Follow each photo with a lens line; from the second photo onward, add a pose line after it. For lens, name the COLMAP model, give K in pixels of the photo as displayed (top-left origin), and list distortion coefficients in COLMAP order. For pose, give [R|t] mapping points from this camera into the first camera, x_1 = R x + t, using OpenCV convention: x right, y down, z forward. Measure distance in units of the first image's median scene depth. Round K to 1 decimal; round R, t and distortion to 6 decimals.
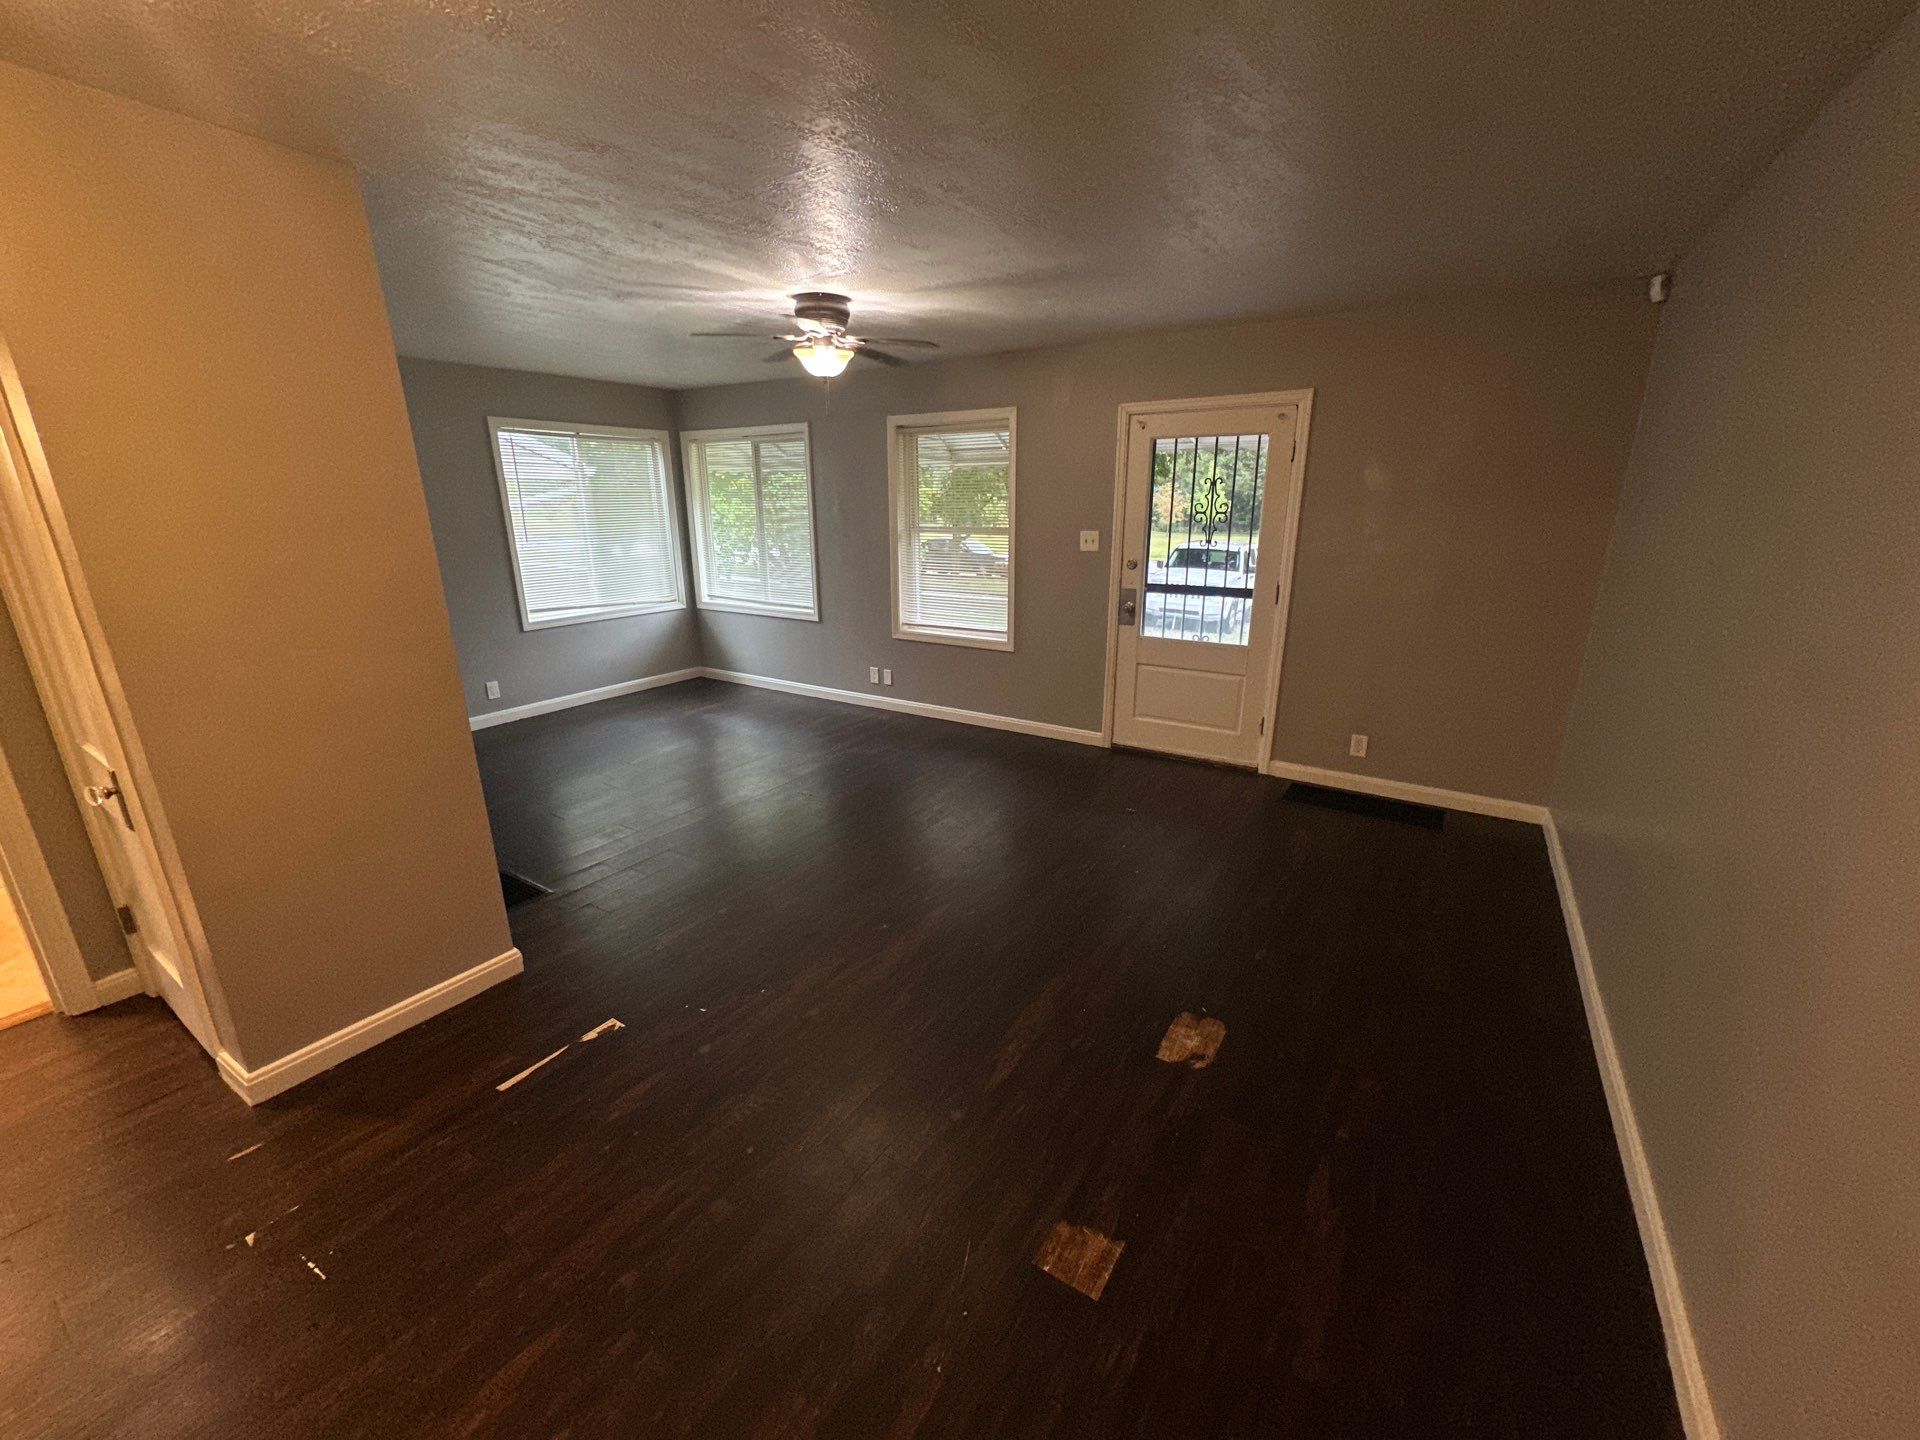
lens RADIAL K [[764.8, 0, 964.6], [0, 764.8, 719.4], [0, 0, 1]] dist [-0.008988, 0.000074]
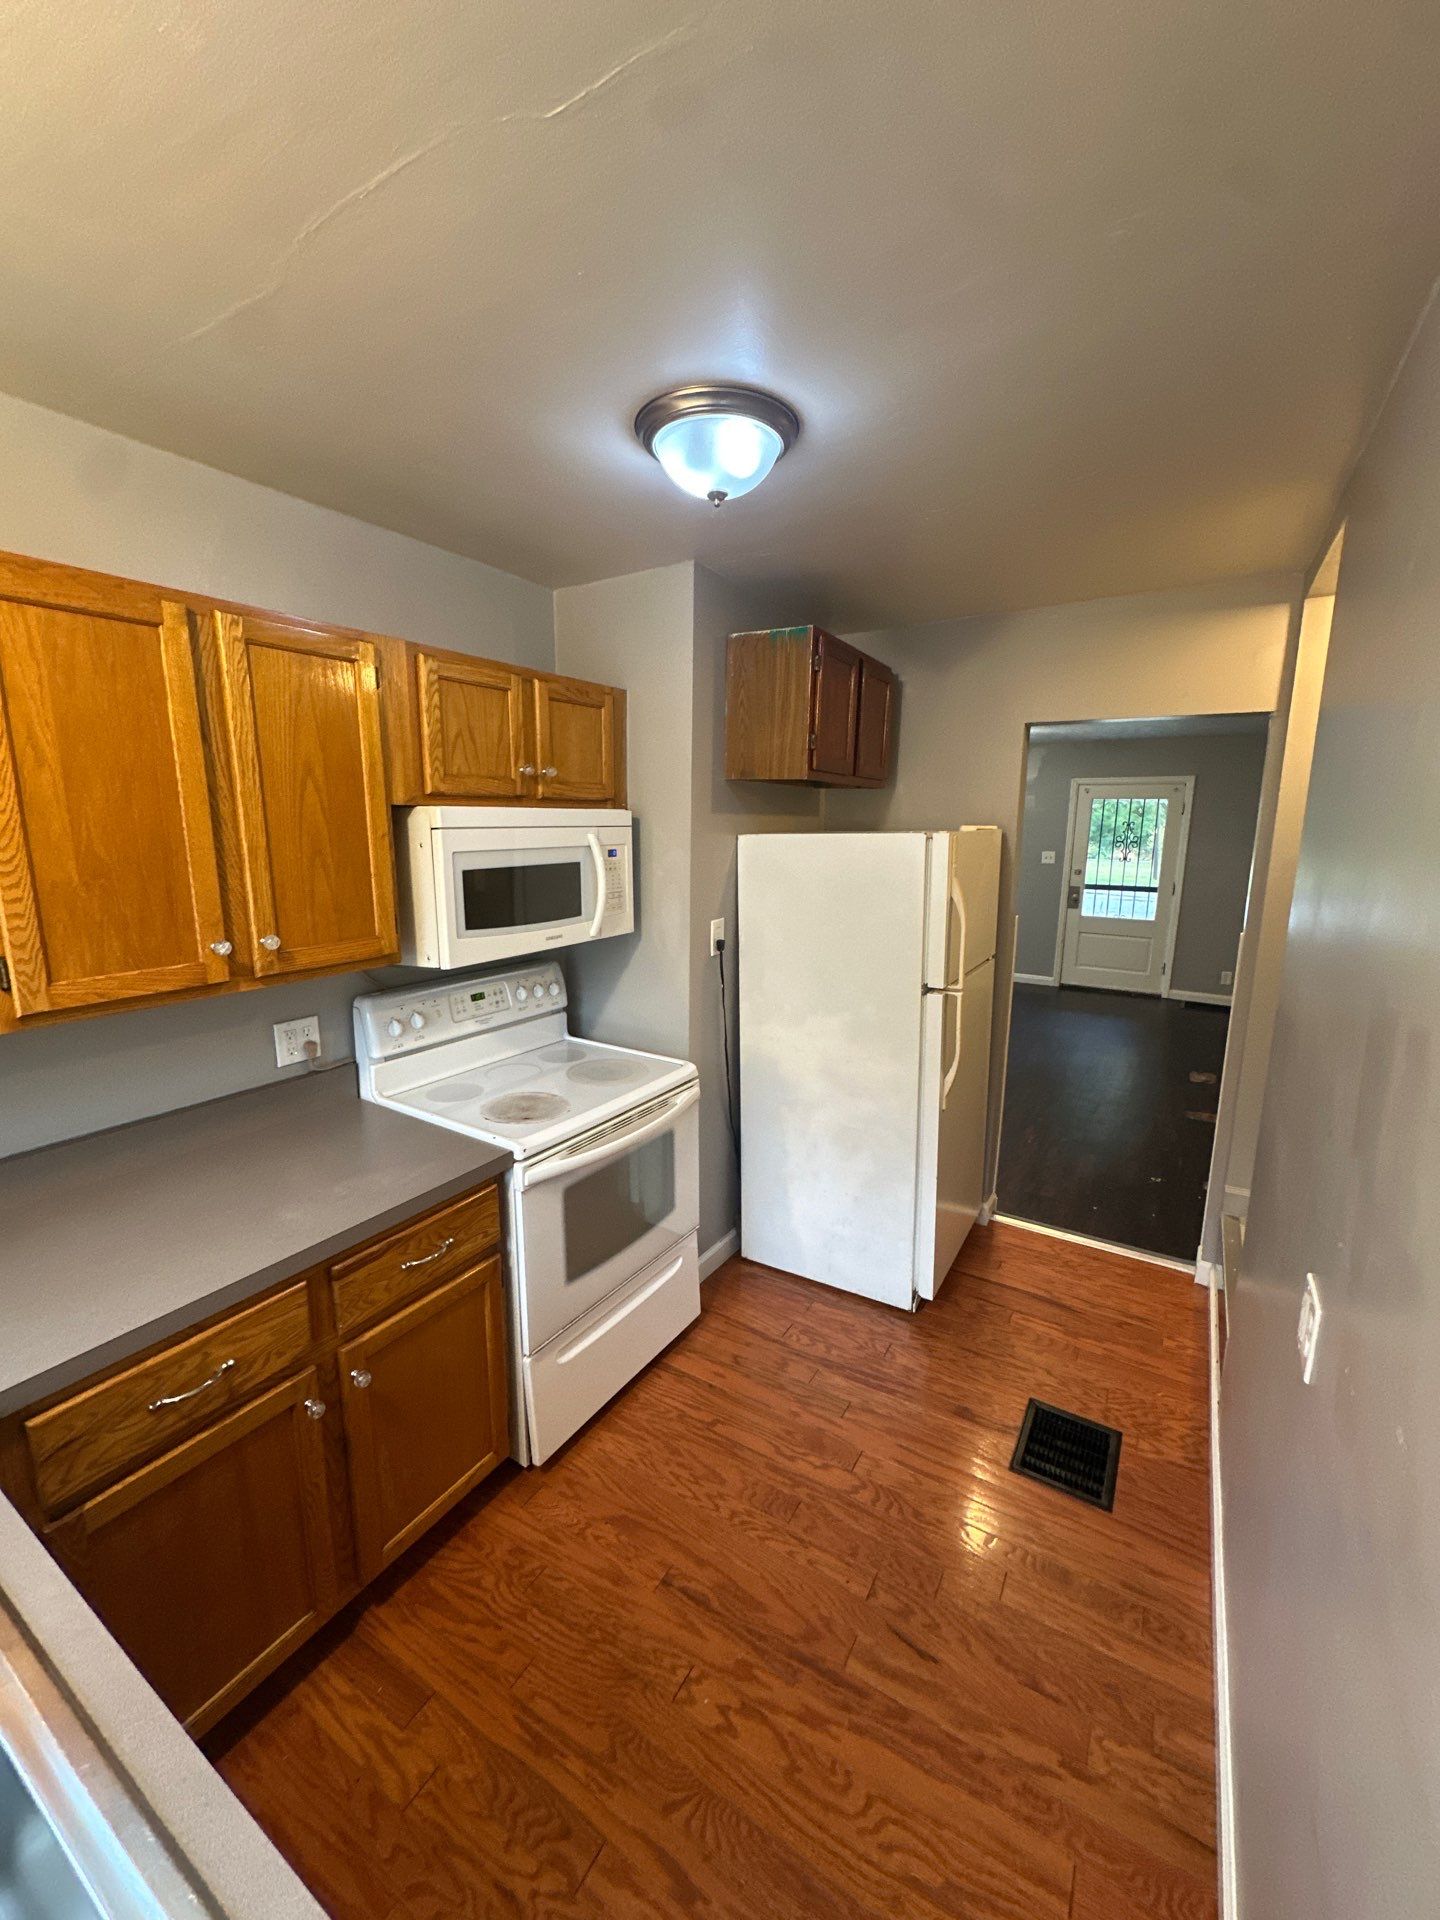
lens RADIAL K [[764.8, 0, 716.4], [0, 764.8, 955.4], [0, 0, 1]] dist [-0.008988, 0.000074]
pose [[0.999953, 0.002078, 0.009449, -0.555571], [-0.001323, 0.996851, -0.079281, 0.104201], [-0.009584, 0.079265, 0.996808, -0.597809]]
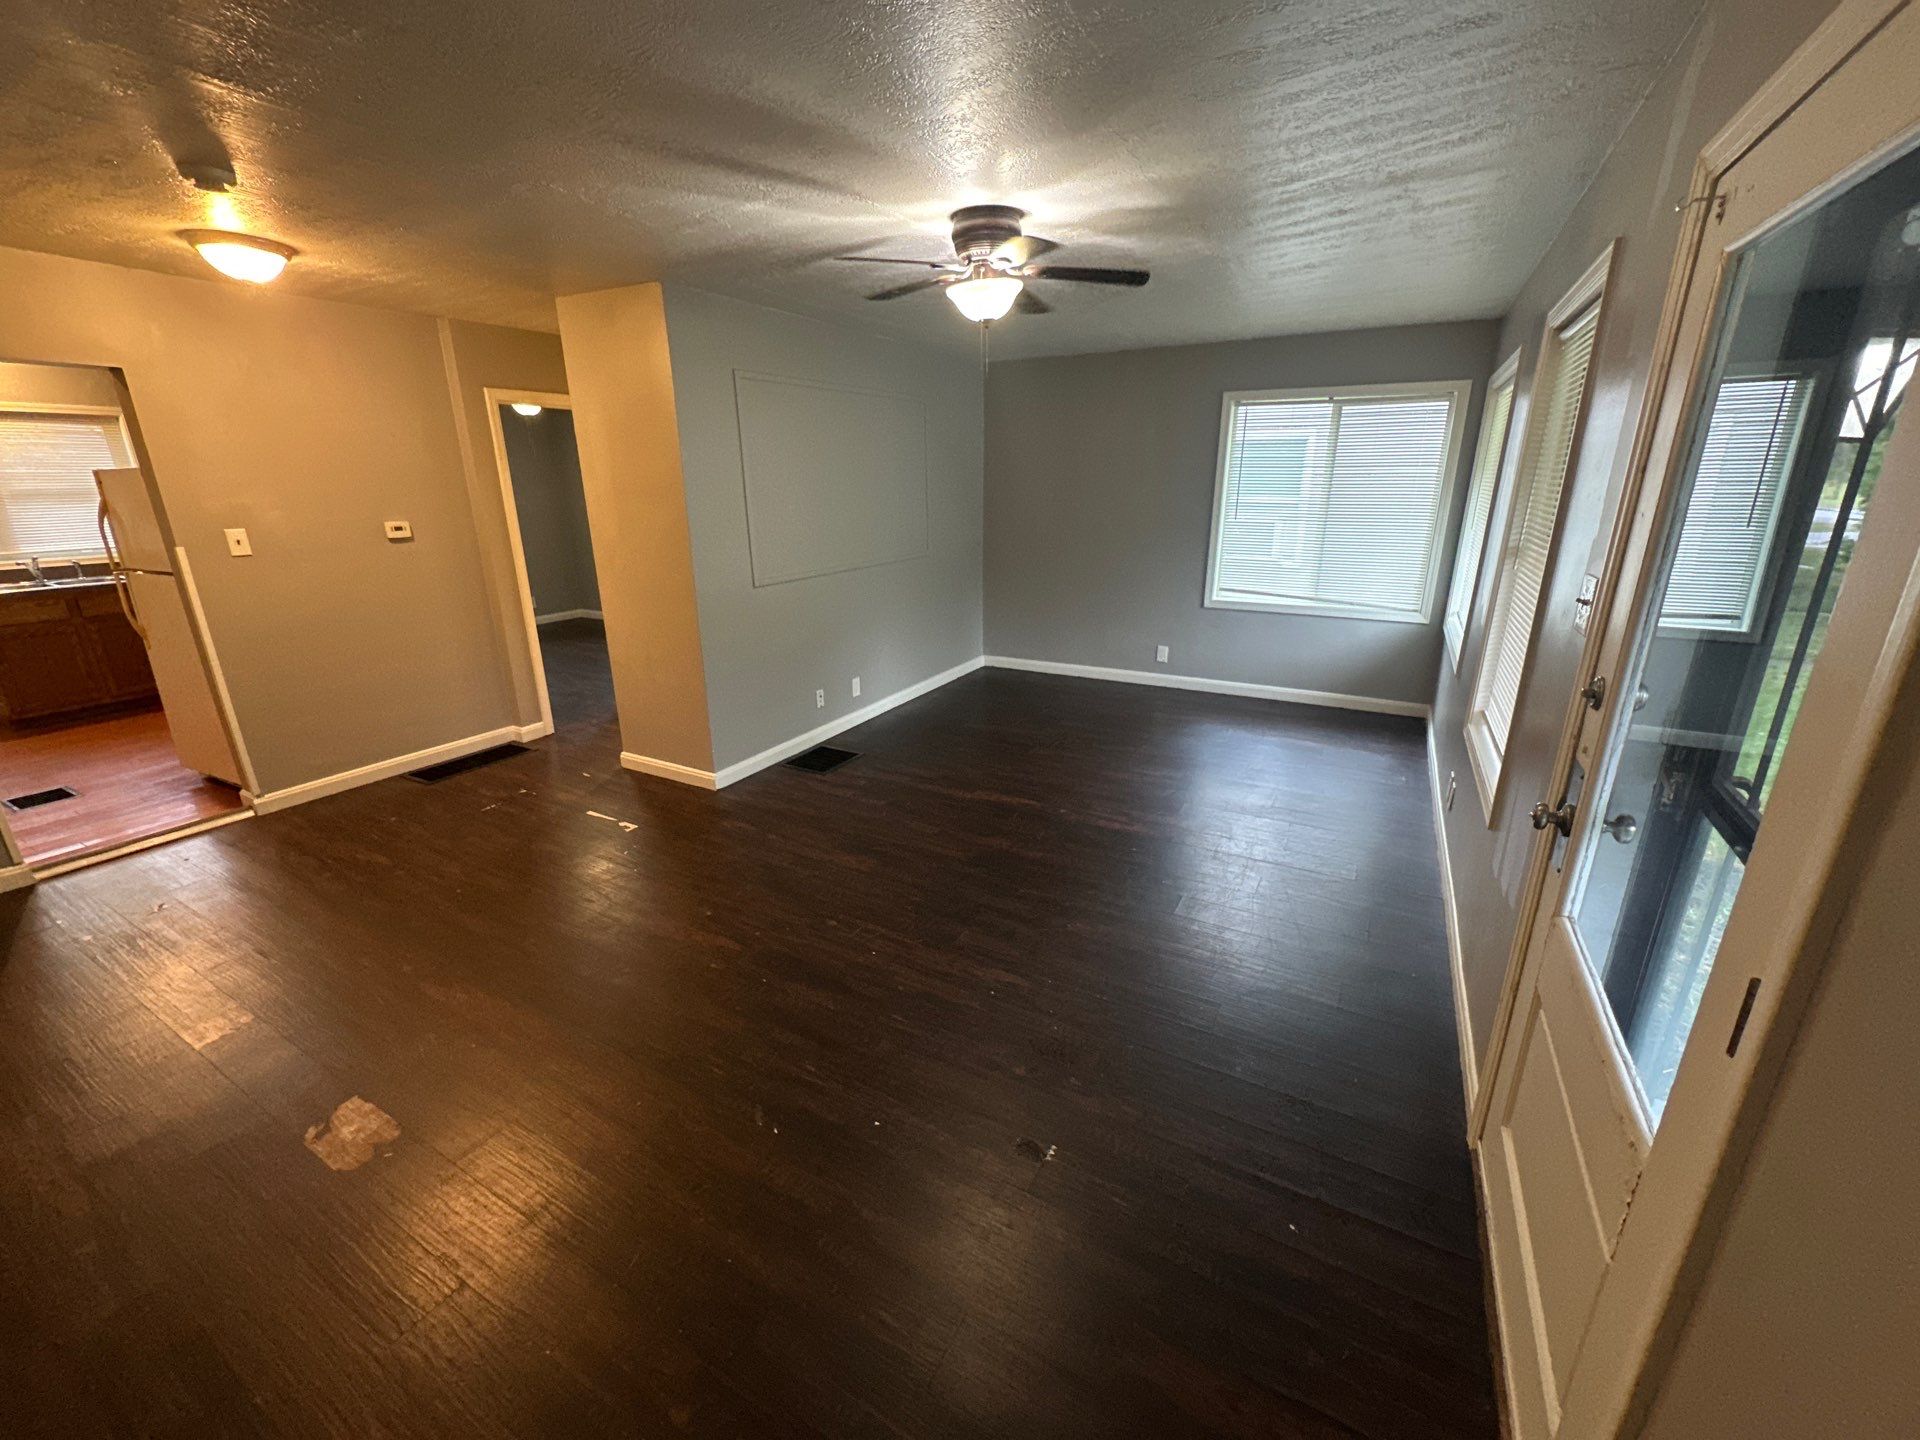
lens RADIAL K [[764.8, 0, 959.4], [0, 764.8, 719.4], [0, 0, 1]] dist [-0.008988, 0.000074]
pose [[0.058325, 0.303986, -0.950889, 0.737441], [-0.271820, 0.921358, 0.277873, -0.308055], [0.960579, 0.242264, 0.136368, 1.053575]]
